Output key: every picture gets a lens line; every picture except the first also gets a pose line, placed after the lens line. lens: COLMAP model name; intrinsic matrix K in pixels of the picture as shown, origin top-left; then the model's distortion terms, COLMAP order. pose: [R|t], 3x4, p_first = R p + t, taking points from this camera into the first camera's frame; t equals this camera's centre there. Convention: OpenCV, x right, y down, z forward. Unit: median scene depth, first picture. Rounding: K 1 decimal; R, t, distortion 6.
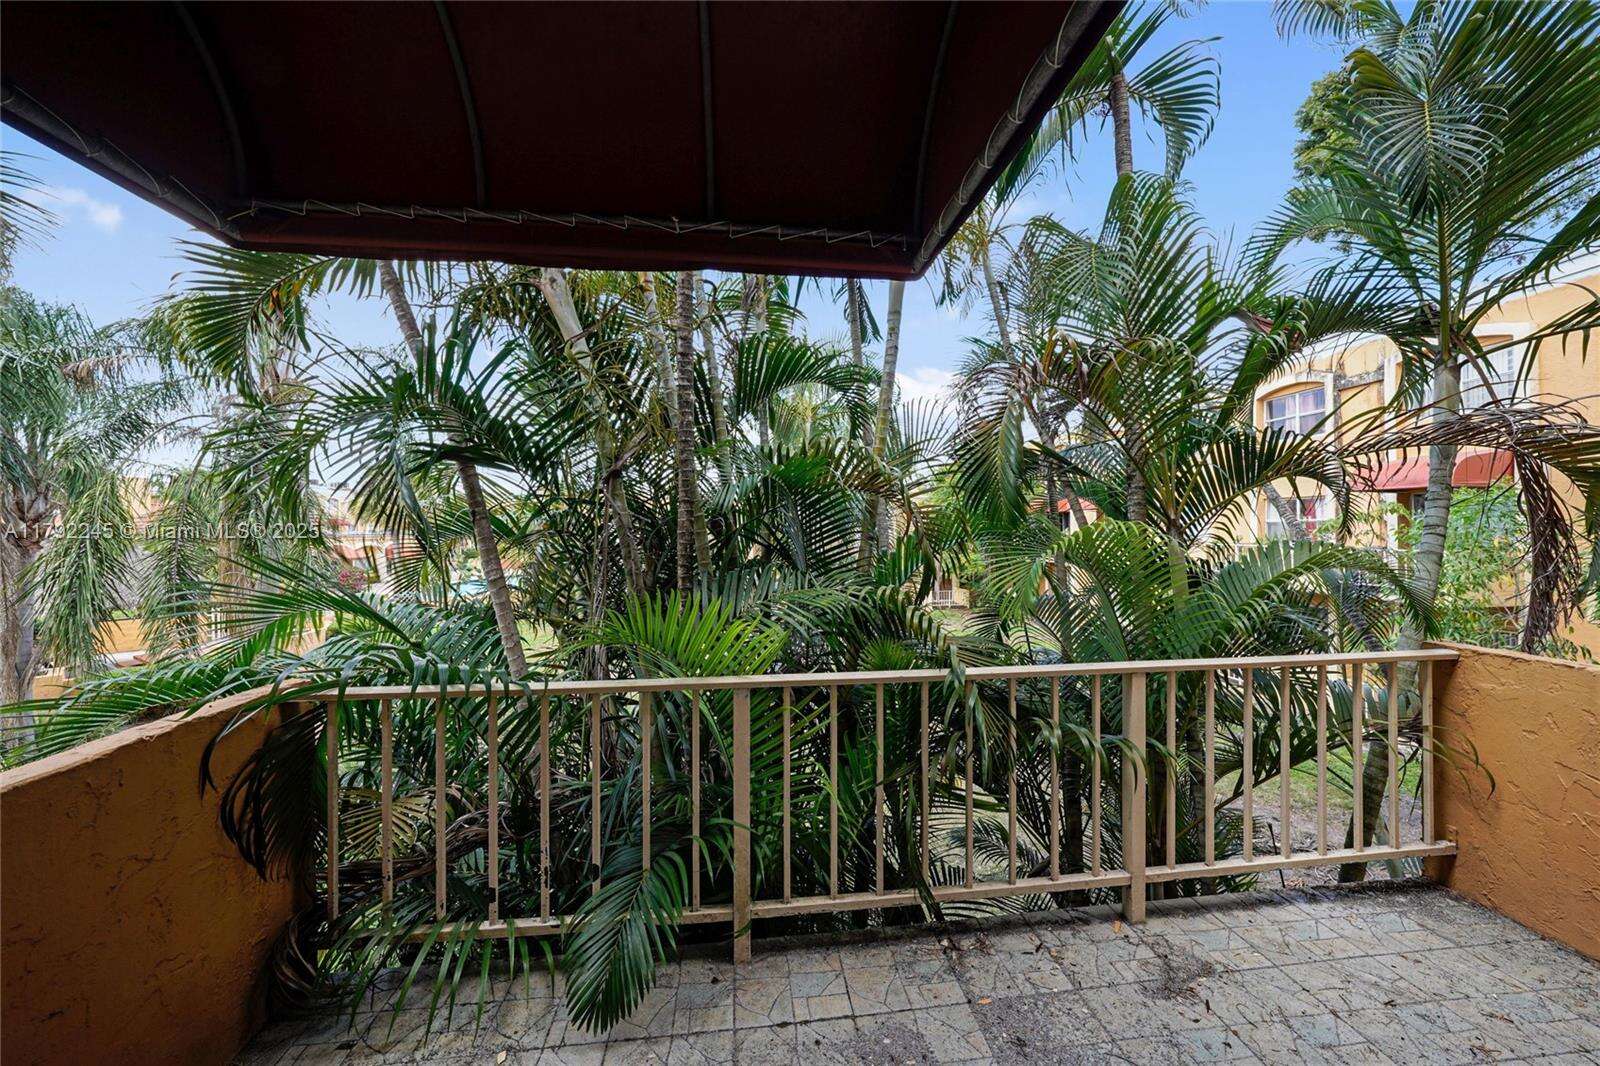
lens RADIAL K [[560.0, 0, 807.3], [0, 560.0, 525.1], [0, 0, 1]] dist [-0.005949, 0.000943]
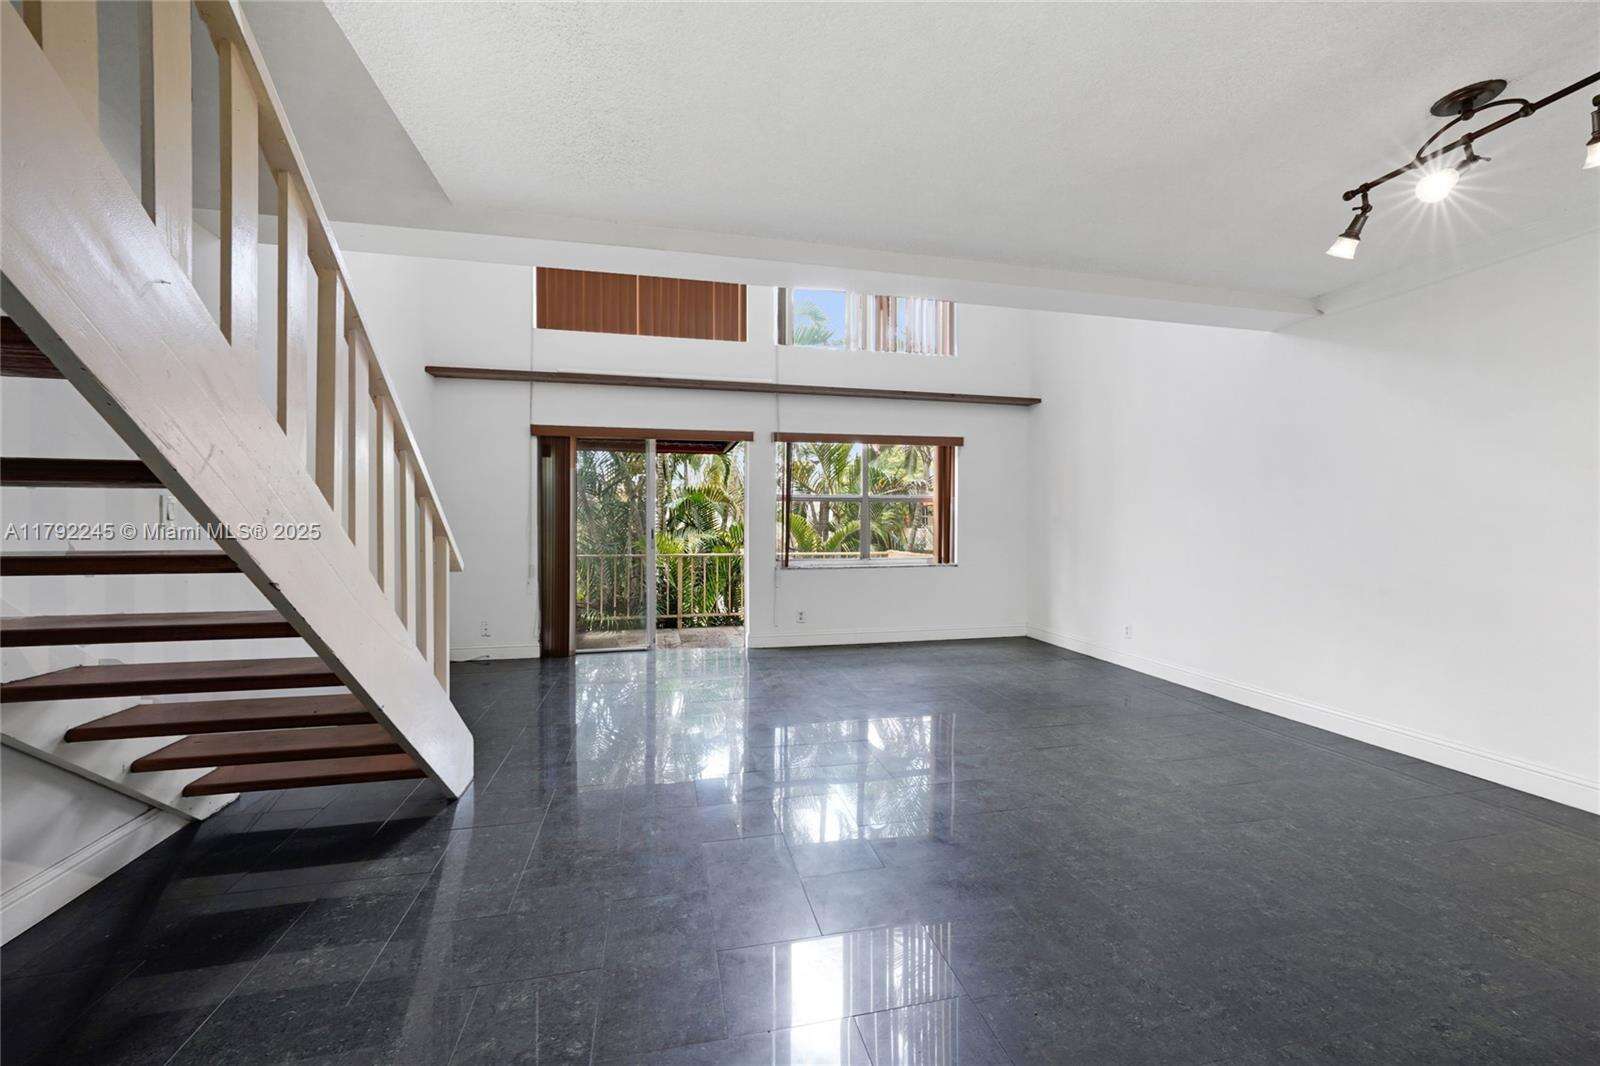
lens RADIAL K [[557.2, 0, 793.8], [0, 557.2, 522.6], [0, 0, 1]] dist [-0.011522, 0.000303]
pose [[0.992593, 0.003501, 0.121434, 0.133314], [-0.003745, 0.999991, 0.001777, 0.037393], [-0.121427, -0.002218, 0.992598, -1.992698]]
